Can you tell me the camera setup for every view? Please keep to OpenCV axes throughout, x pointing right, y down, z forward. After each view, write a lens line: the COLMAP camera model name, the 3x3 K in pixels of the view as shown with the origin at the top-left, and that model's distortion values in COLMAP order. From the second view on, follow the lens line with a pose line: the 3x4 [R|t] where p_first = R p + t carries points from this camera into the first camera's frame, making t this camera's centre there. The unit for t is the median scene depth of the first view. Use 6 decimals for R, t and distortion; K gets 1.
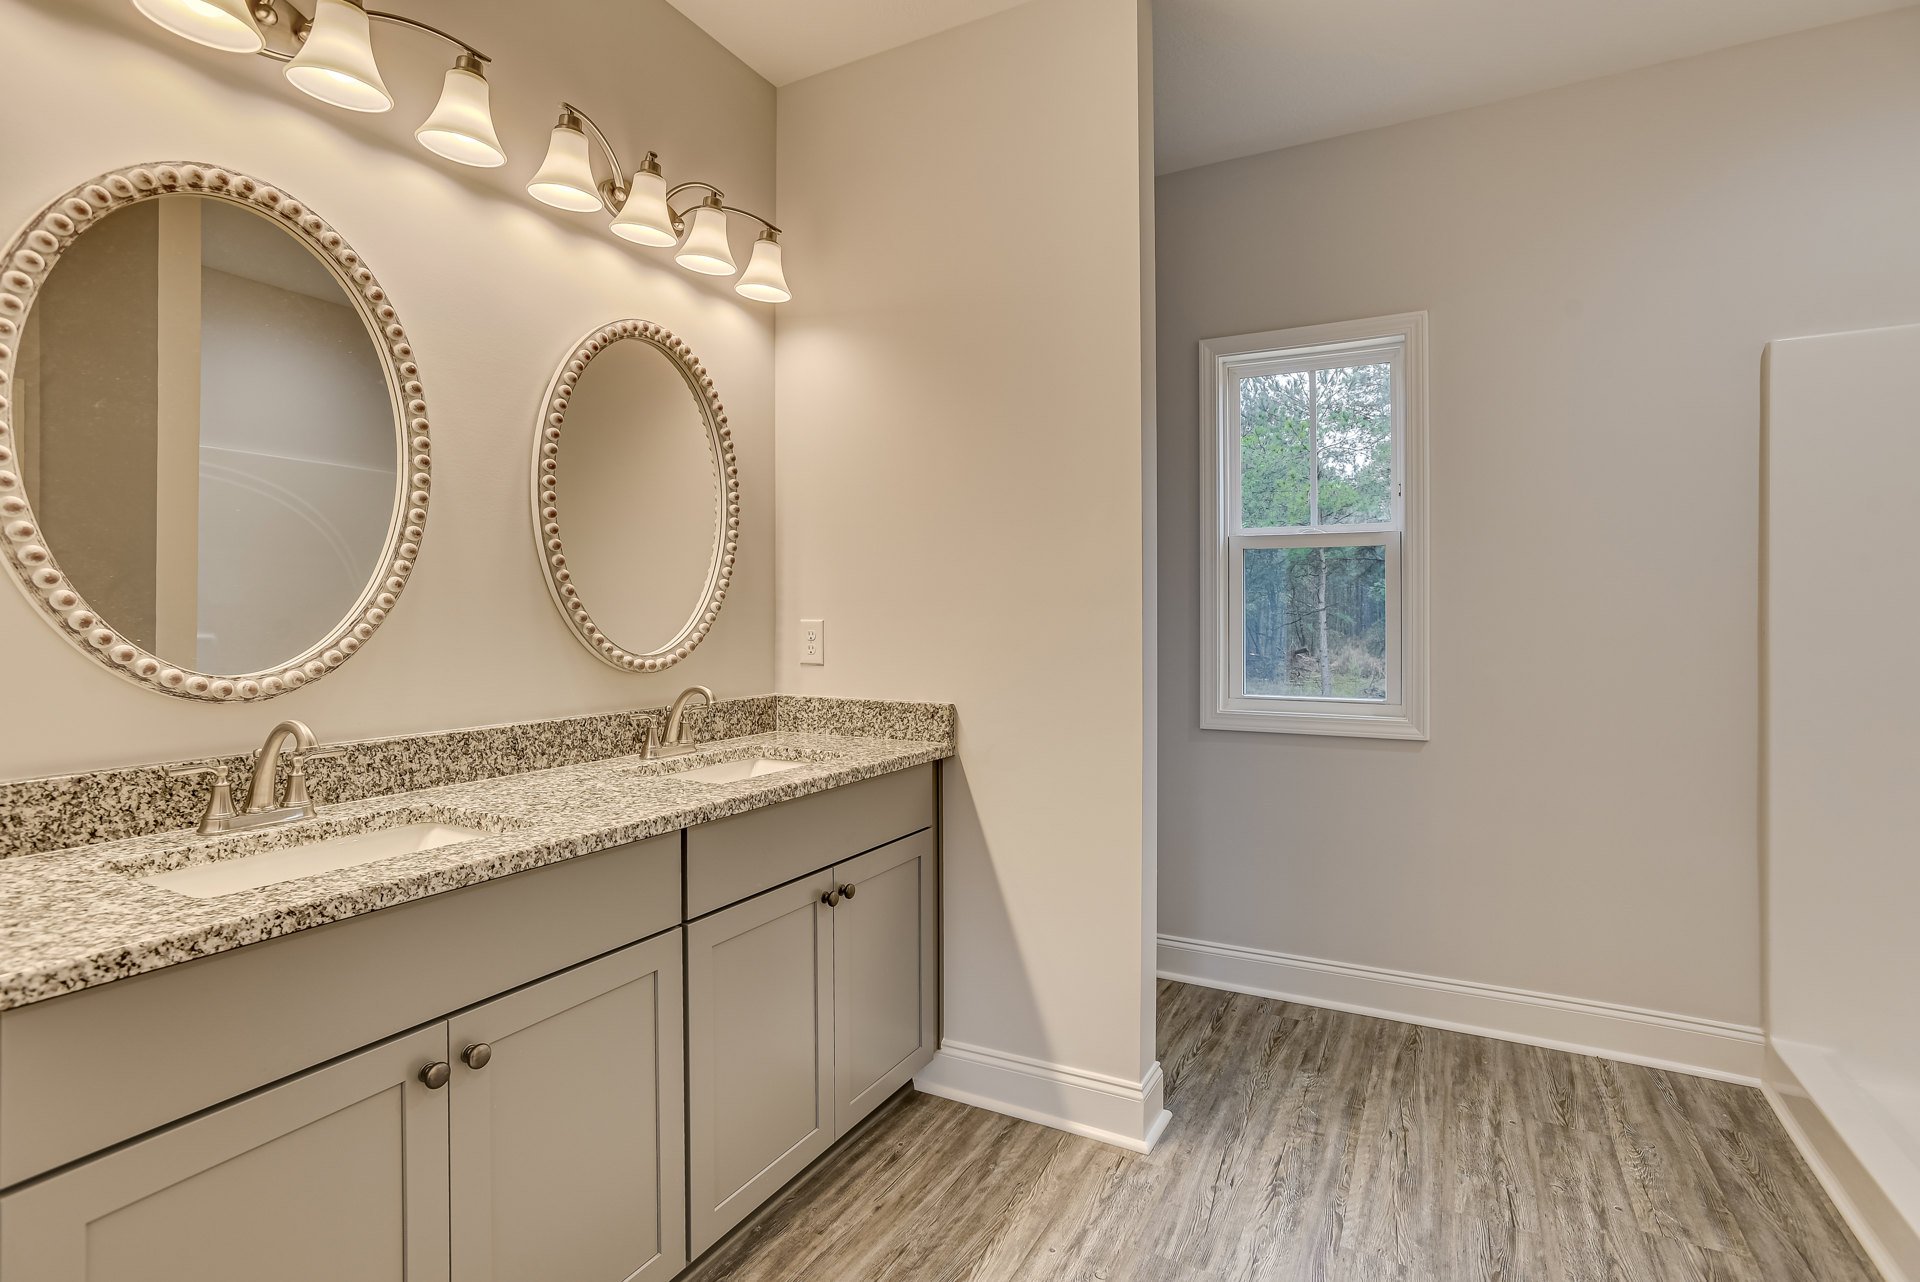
lens RADIAL K [[937.5, 0, 961.2], [0, 937.5, 629.9], [0, 0, 1]] dist [-0.042601, 0.031793]
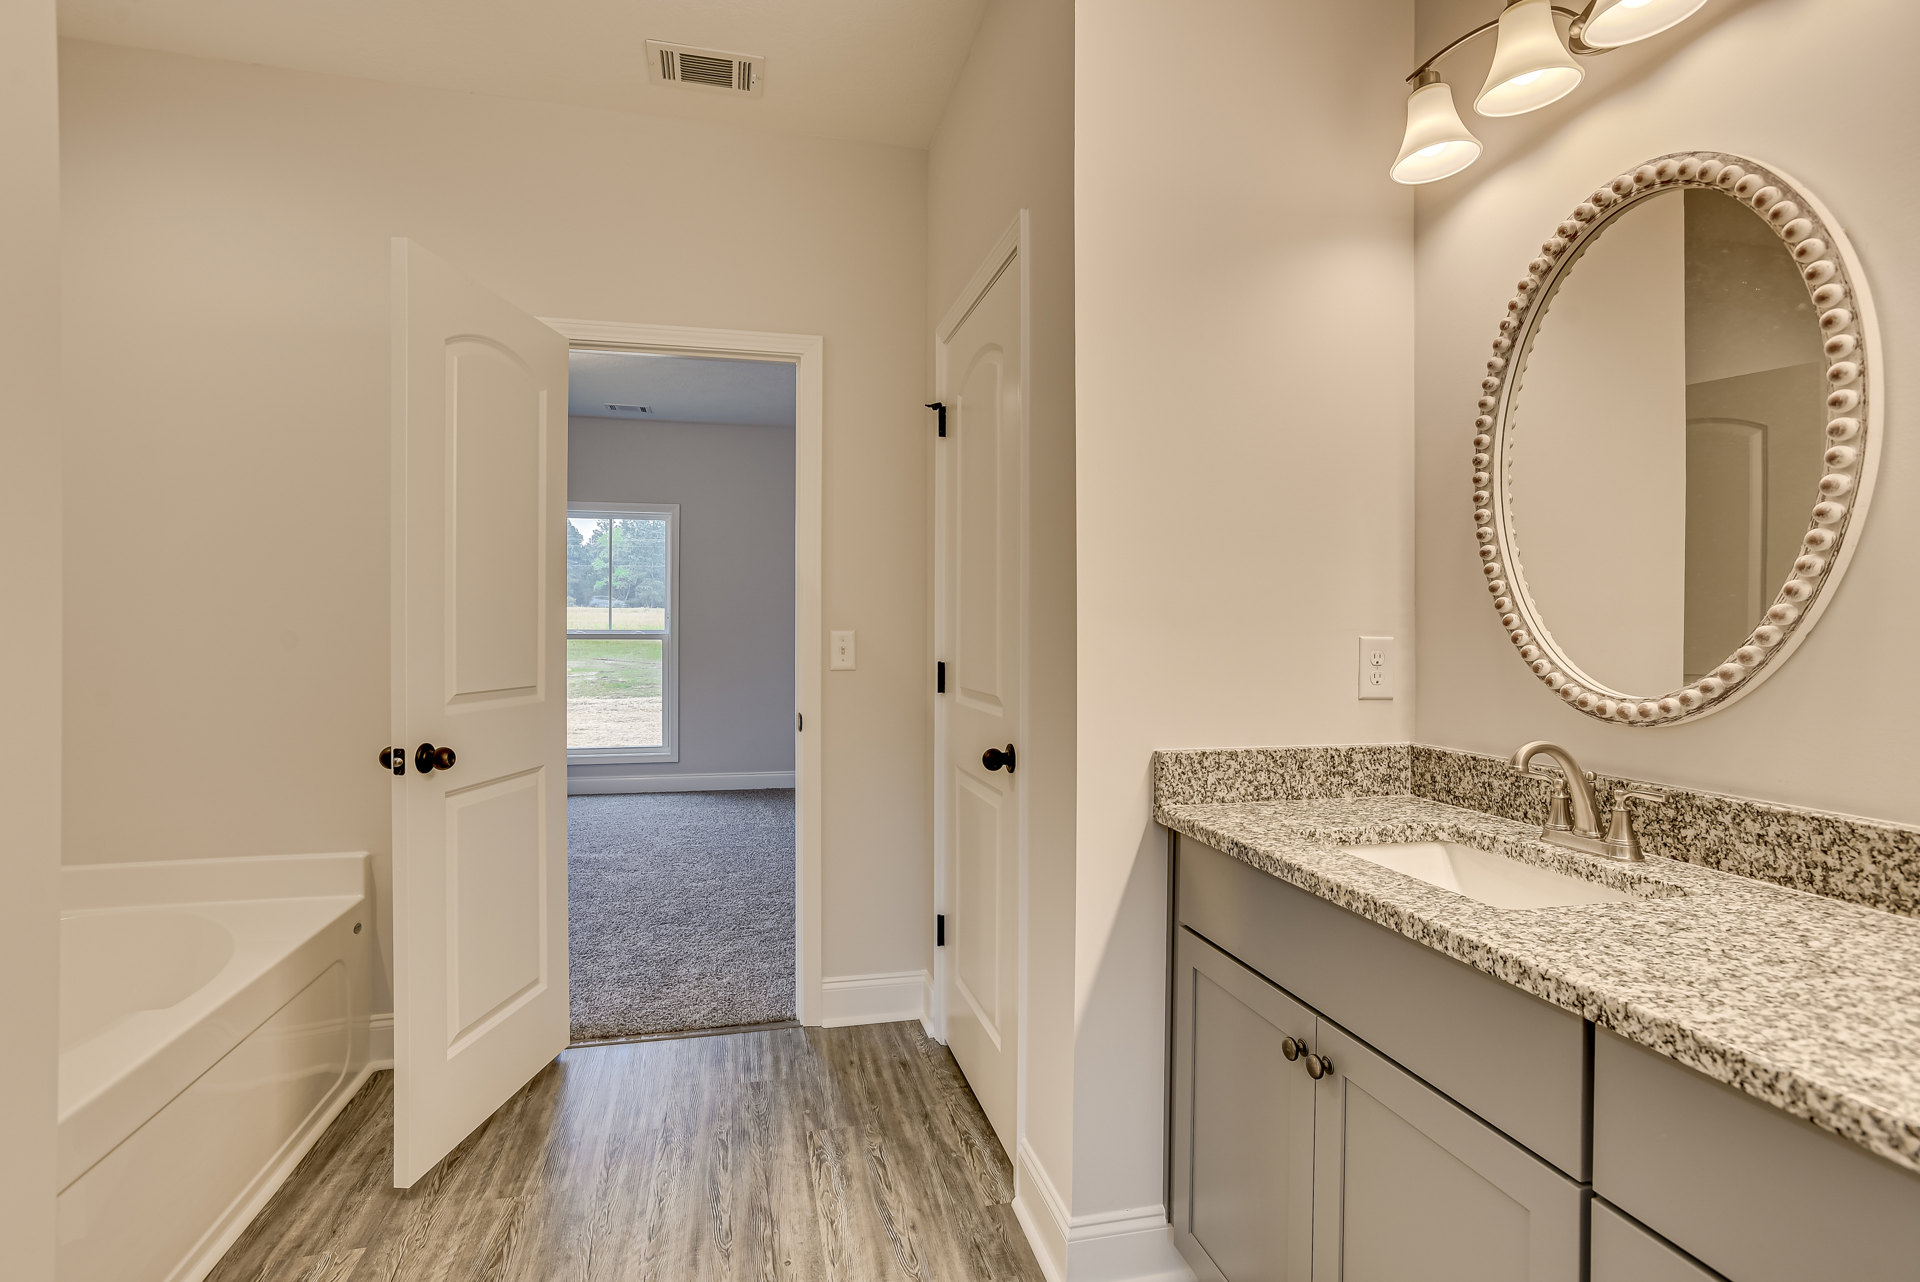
lens RADIAL K [[969.5, 0, 971.2], [0, 969.5, 642.6], [0, 0, 1]] dist [-0.035323, 0.026162]
pose [[-0.744026, 0.002623, -0.668145, 0.354096], [-0.017741, 0.999562, 0.023681, -0.016656], [0.667915, 0.029473, -0.743654, 1.171544]]
